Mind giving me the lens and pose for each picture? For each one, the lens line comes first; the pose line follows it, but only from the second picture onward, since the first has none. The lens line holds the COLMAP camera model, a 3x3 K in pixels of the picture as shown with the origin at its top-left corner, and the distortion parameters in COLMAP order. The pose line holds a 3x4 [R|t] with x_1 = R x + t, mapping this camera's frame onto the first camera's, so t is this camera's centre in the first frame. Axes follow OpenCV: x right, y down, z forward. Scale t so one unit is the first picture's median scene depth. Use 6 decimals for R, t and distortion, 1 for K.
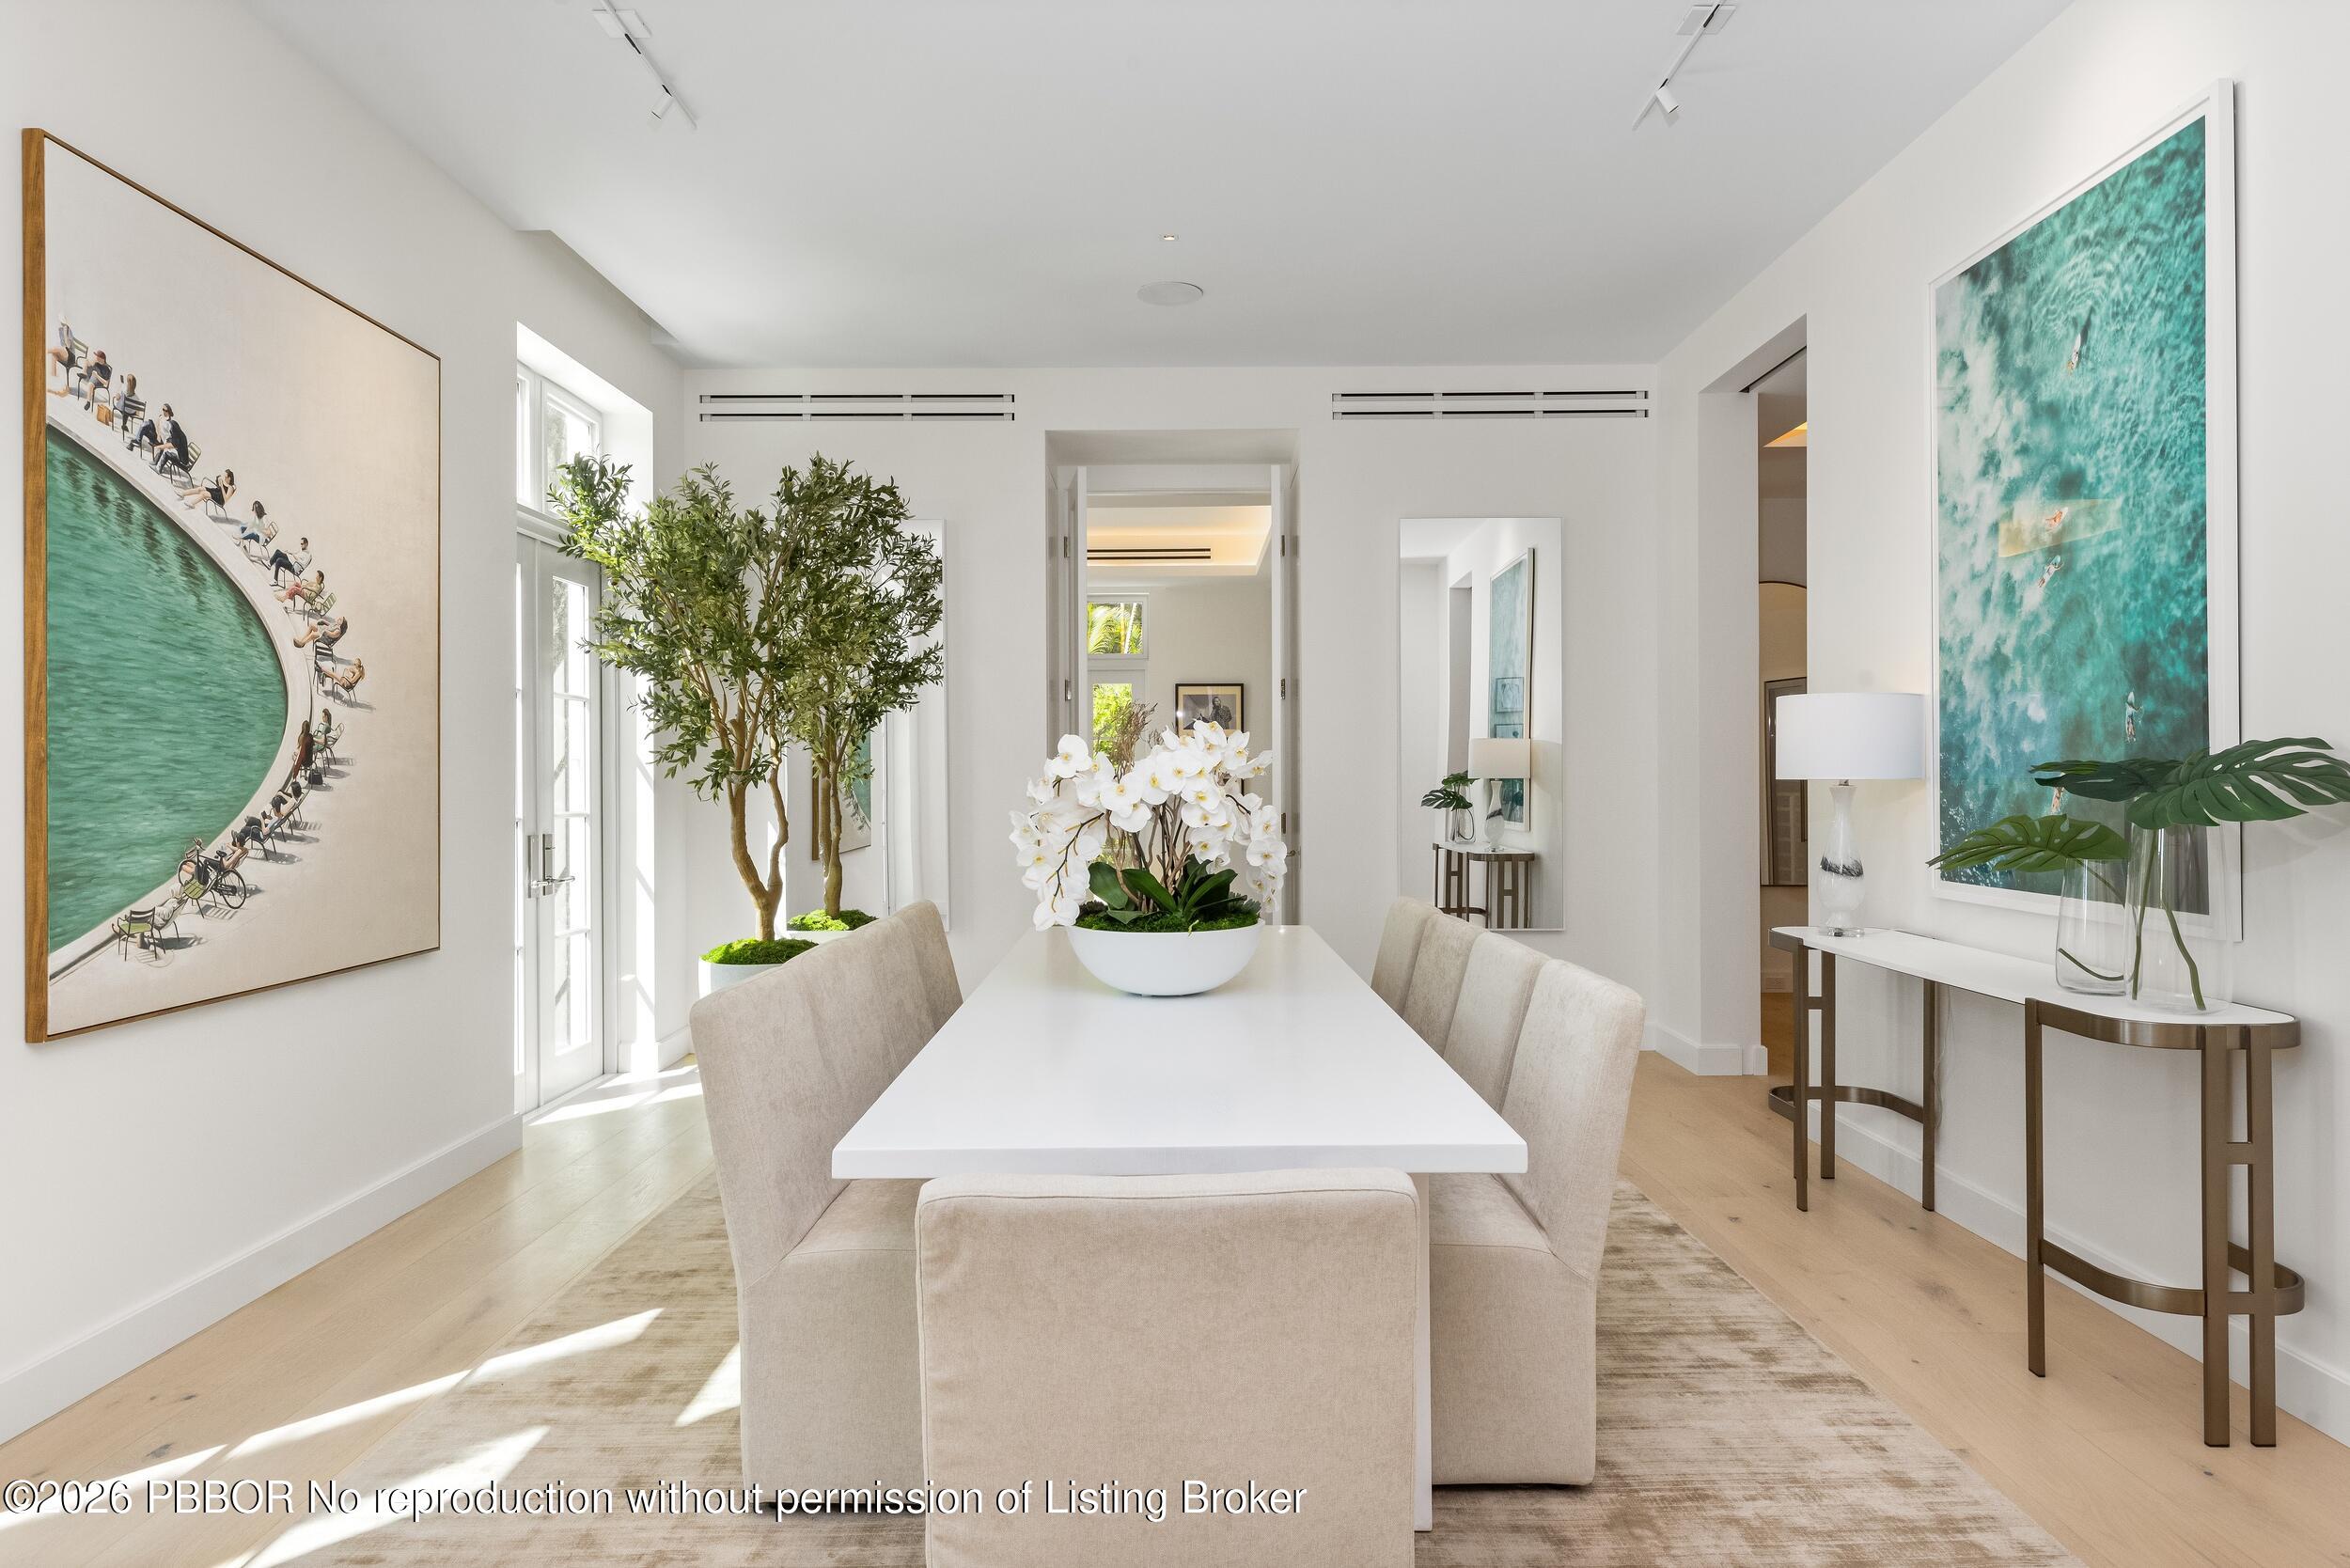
lens RADIAL K [[1409.7, 0, 1177.3], [0, 1409.7, 782.4], [0, 0, 1]] dist [-0.003149, -0.001784]
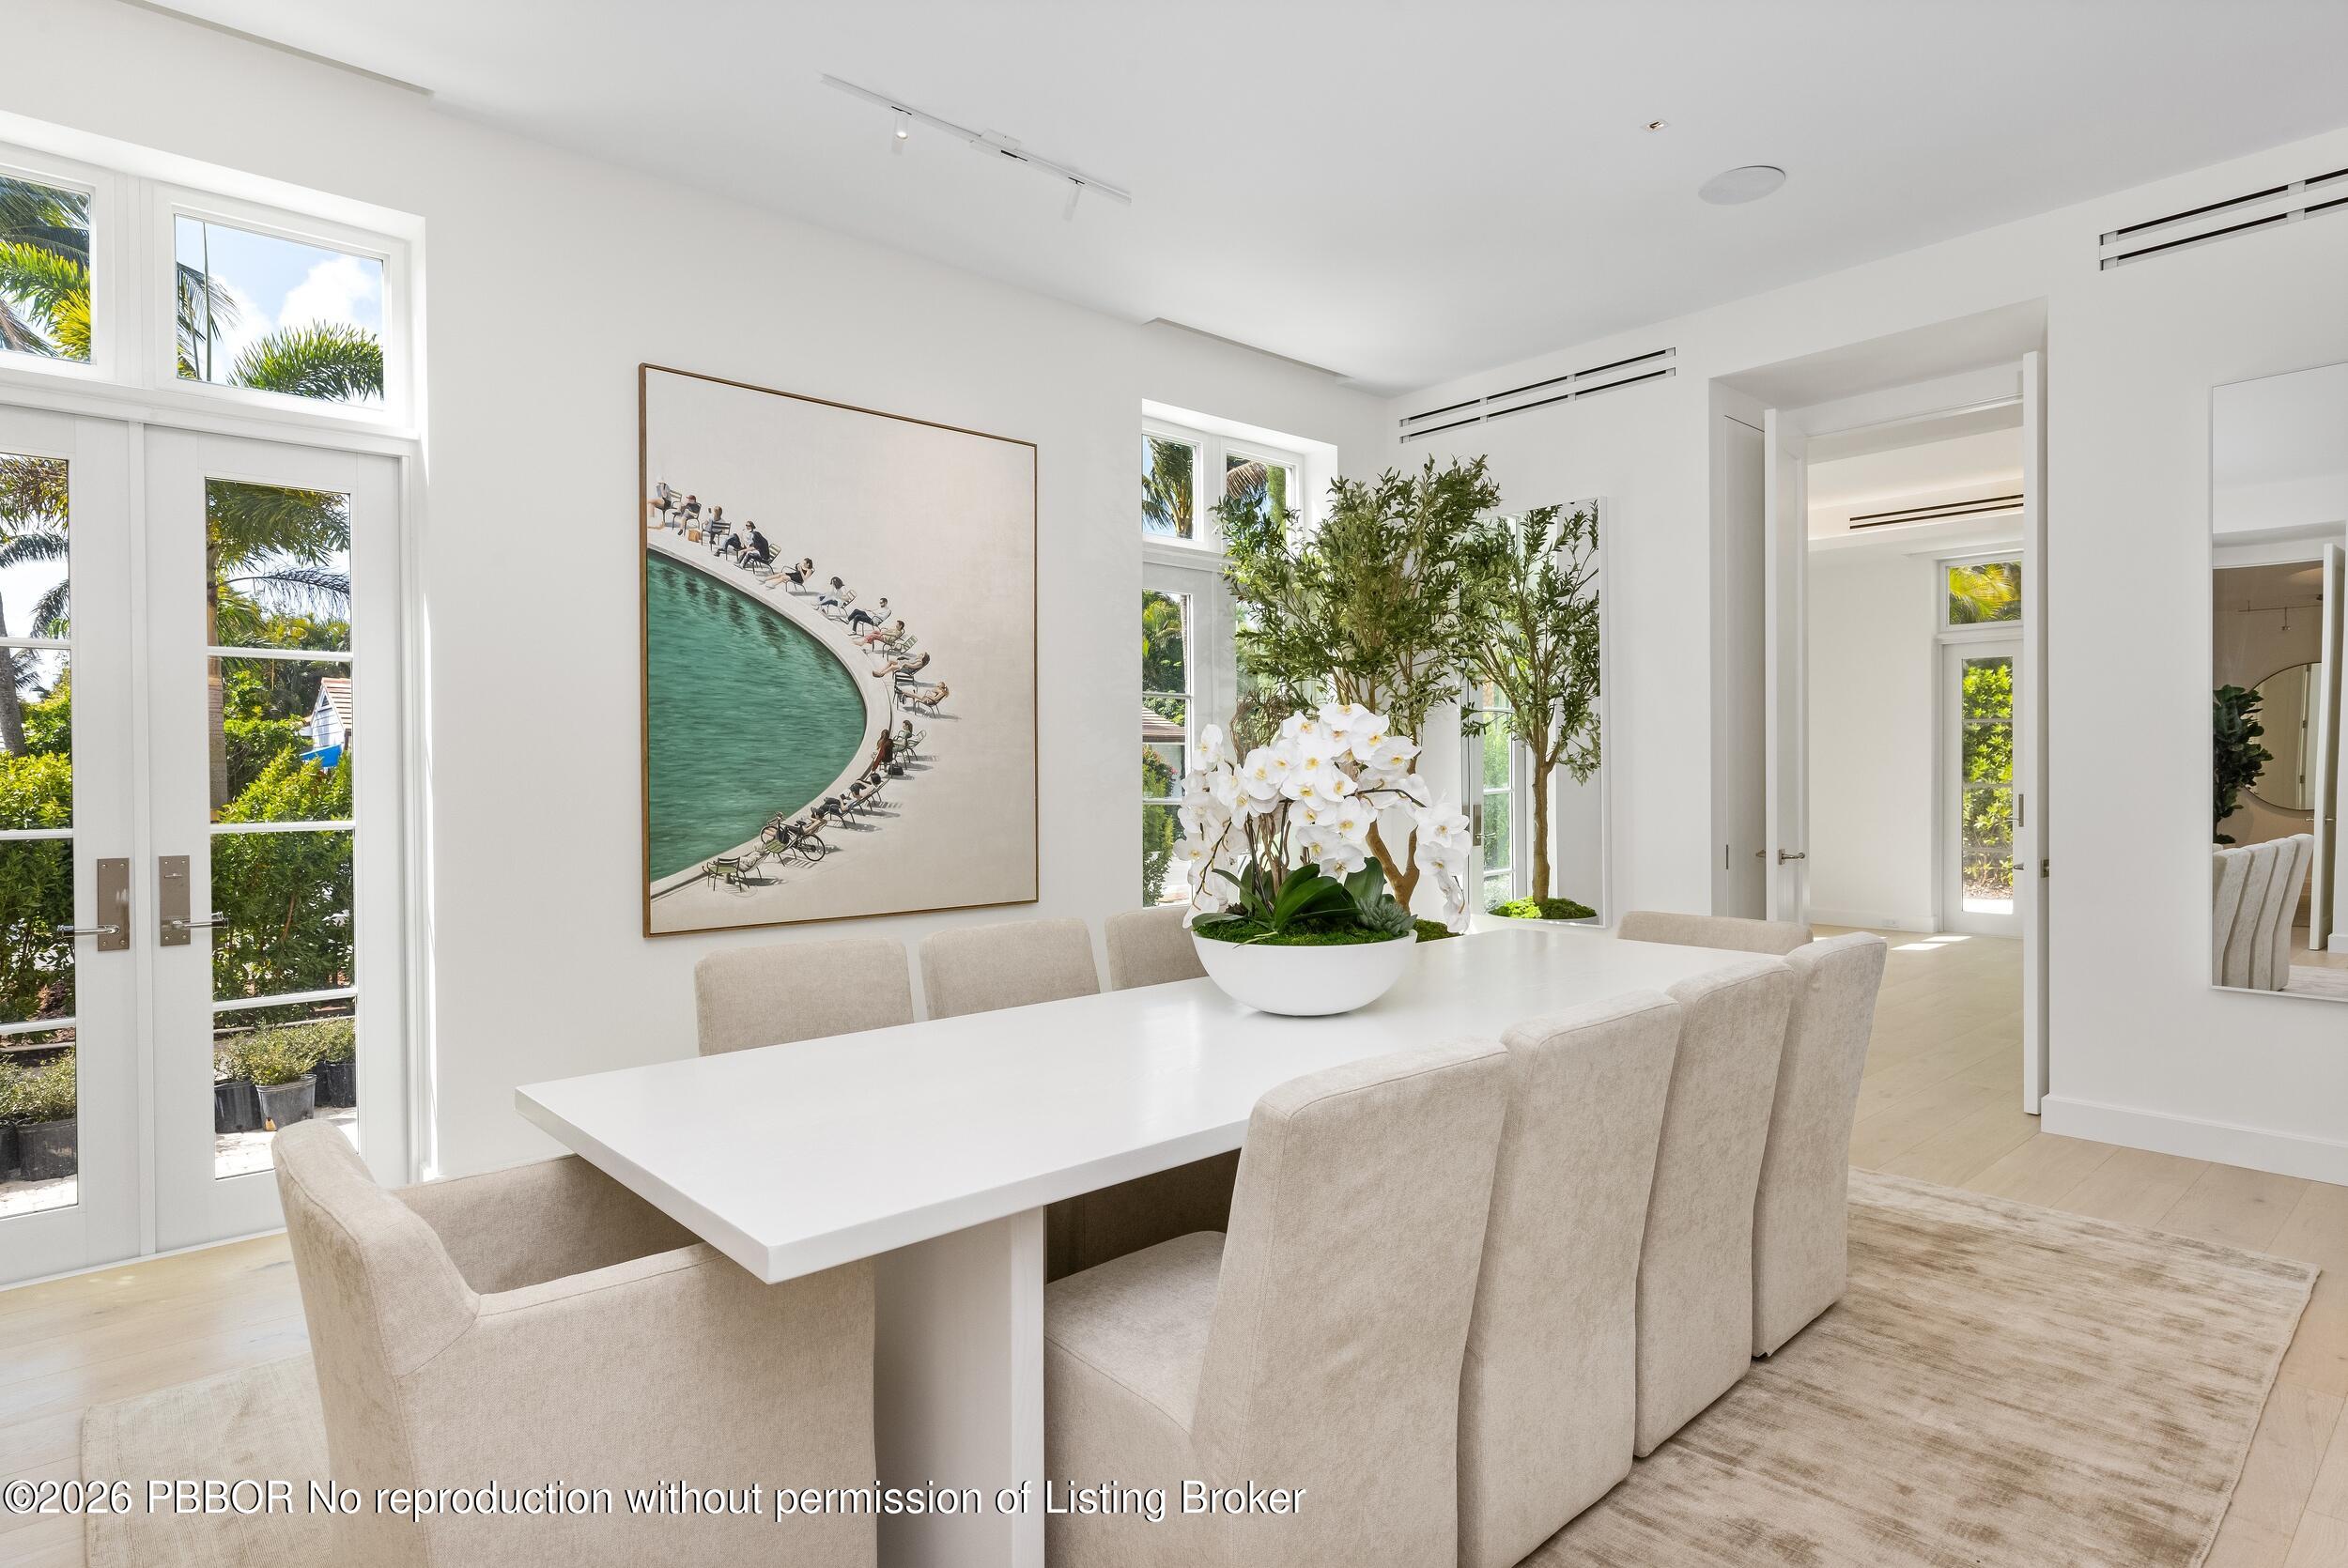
lens RADIAL K [[1248.1, 0, 1171.6], [0, 1248.1, 783.4], [0, 0, 1]] dist [-0.003608, 0.000012]
pose [[0.664475, 0.006931, -0.747278, 0.548672], [0.002210, 0.999934, 0.011240, -0.003922], [0.747307, -0.009120, 0.664416, 0.432788]]
